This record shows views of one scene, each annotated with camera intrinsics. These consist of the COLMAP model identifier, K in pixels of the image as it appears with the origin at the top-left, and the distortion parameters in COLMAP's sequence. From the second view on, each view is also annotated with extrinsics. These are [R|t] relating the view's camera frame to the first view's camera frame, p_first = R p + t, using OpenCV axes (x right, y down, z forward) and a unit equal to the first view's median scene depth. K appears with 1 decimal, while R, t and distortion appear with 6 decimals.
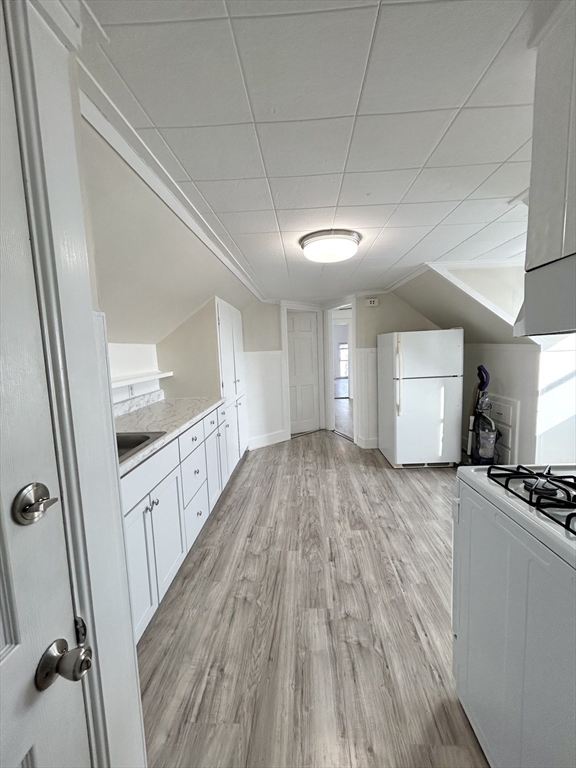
lens RADIAL K [[312.0, 0, 288.0], [0, 312.0, 384.6], [0, 0, 1]] dist [-0.003607, 0.001191]
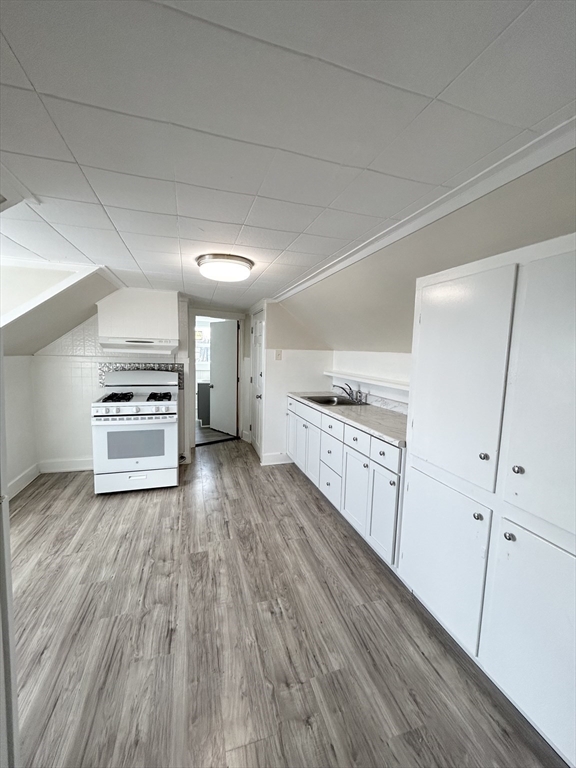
lens RADIAL K [[312.0, 0, 288.7], [0, 312.0, 382.2], [0, 0, 1]] dist [-0.003607, 0.001191]
pose [[-0.937275, 0.044224, -0.345774, 0.221460], [-0.034905, 0.975028, 0.219320, -0.207203], [0.346839, 0.217632, -0.912326, 1.474895]]
